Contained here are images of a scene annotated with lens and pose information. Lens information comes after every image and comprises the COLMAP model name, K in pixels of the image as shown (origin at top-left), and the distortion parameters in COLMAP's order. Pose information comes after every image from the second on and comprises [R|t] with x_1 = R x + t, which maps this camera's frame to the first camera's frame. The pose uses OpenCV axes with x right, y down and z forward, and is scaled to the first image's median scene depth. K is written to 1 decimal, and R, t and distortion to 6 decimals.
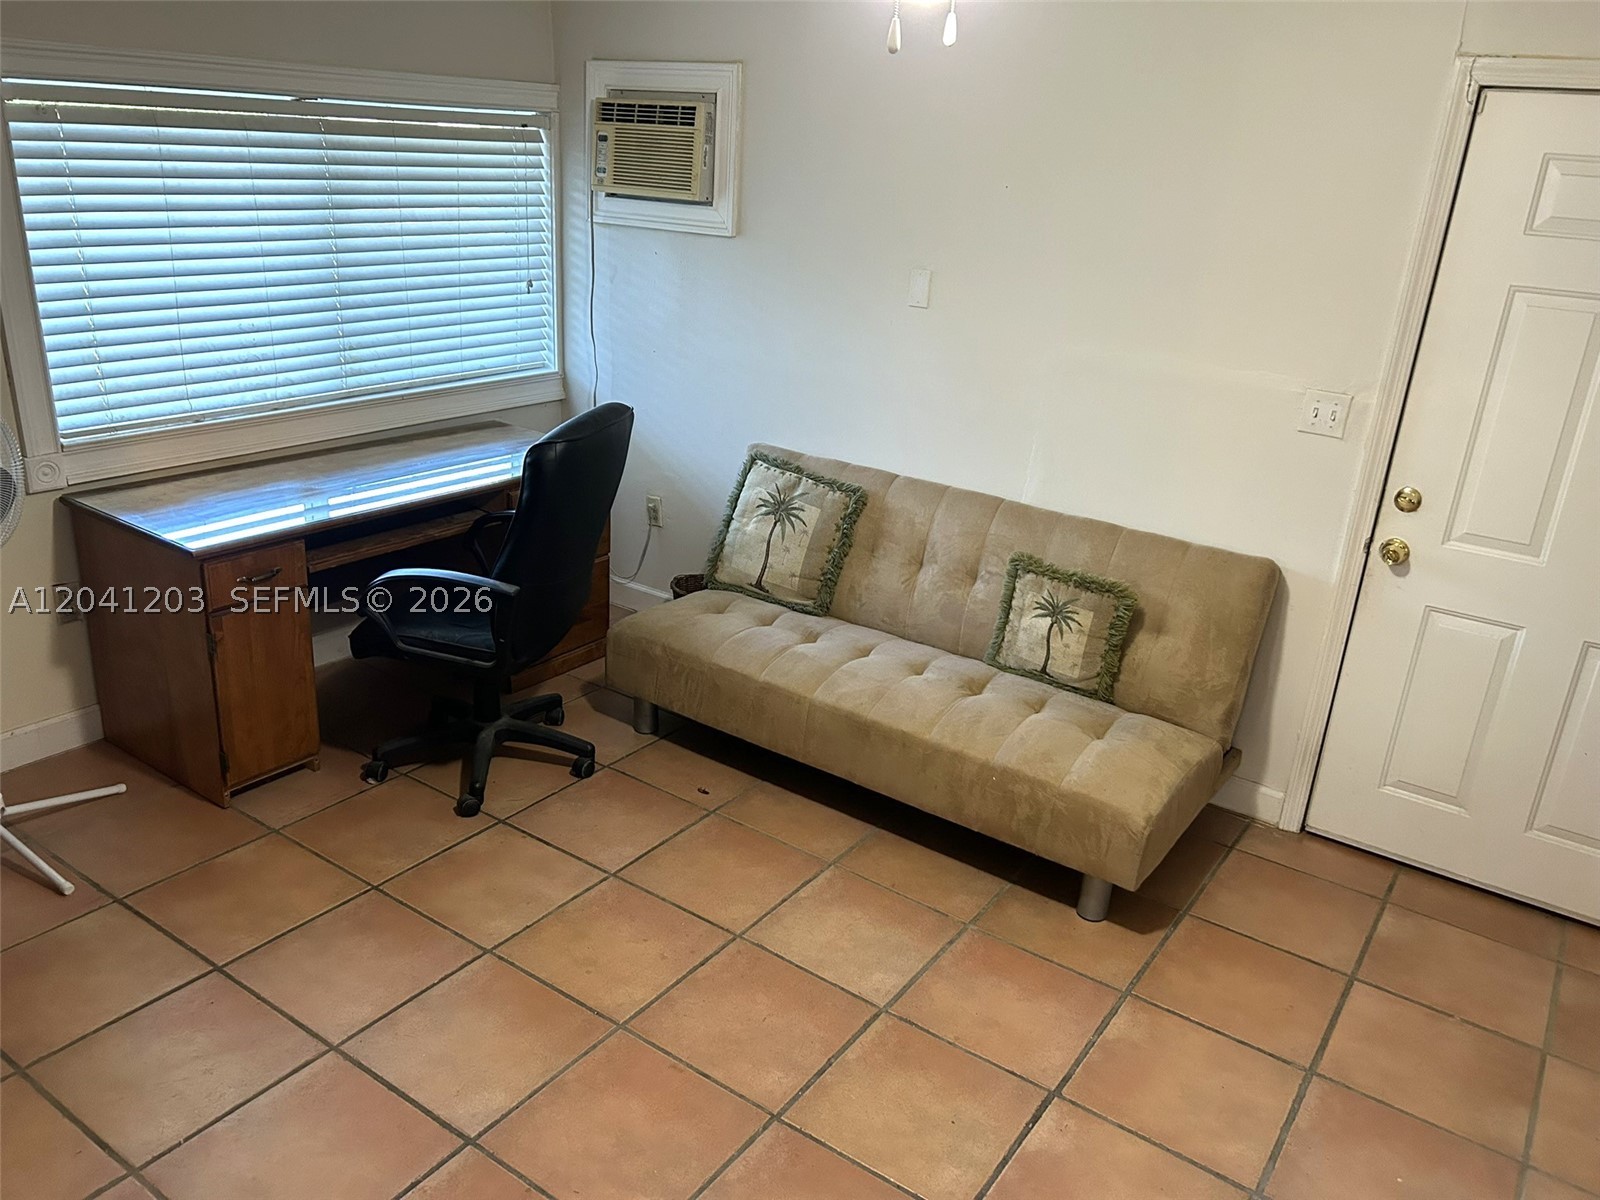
lens RADIAL K [[1207.6, 0, 796.8], [0, 1207.6, 601.2], [0, 0, 1]] dist [0.044031, -0.052351]
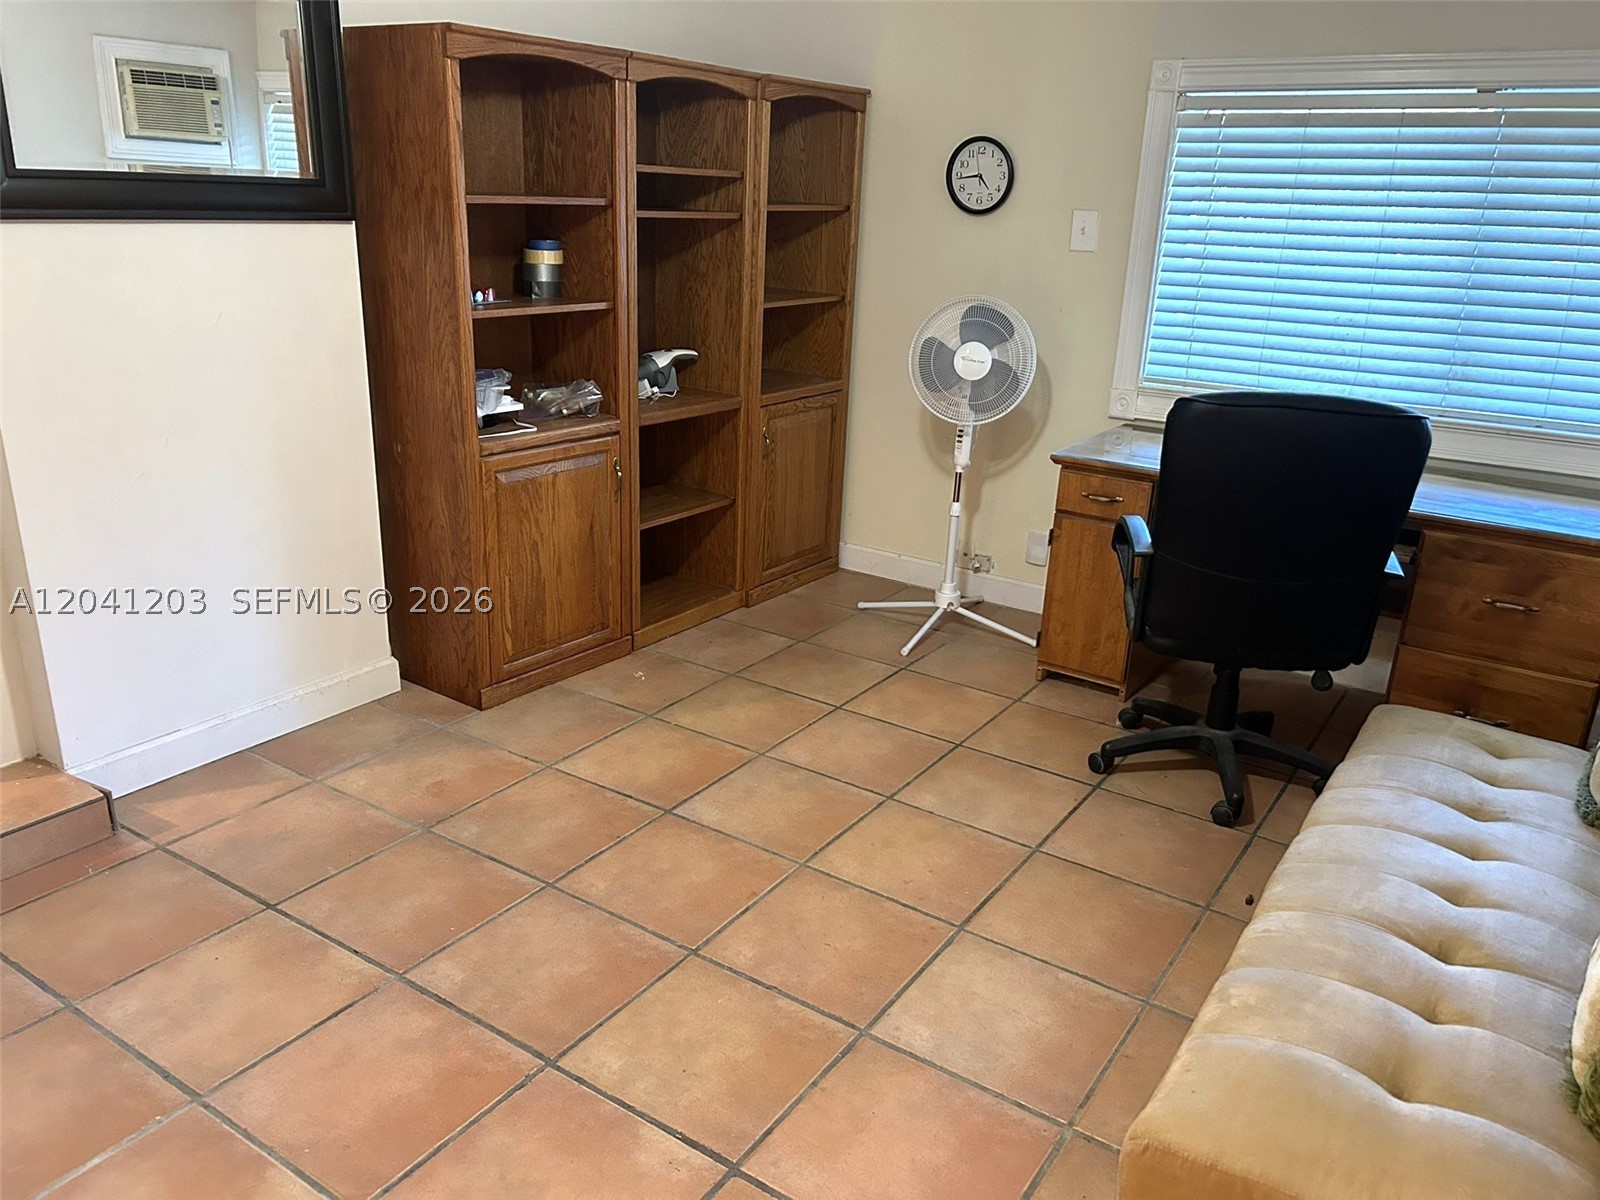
lens RADIAL K [[1207.6, 0, 798.8], [0, 1207.6, 596.5], [0, 0, 1]] dist [0.044031, -0.052351]
pose [[0.018734, 0.258656, -0.965788, 0.696521], [-0.387497, 0.892339, 0.231468, -0.093480], [0.921680, 0.369904, 0.116946, 0.652387]]
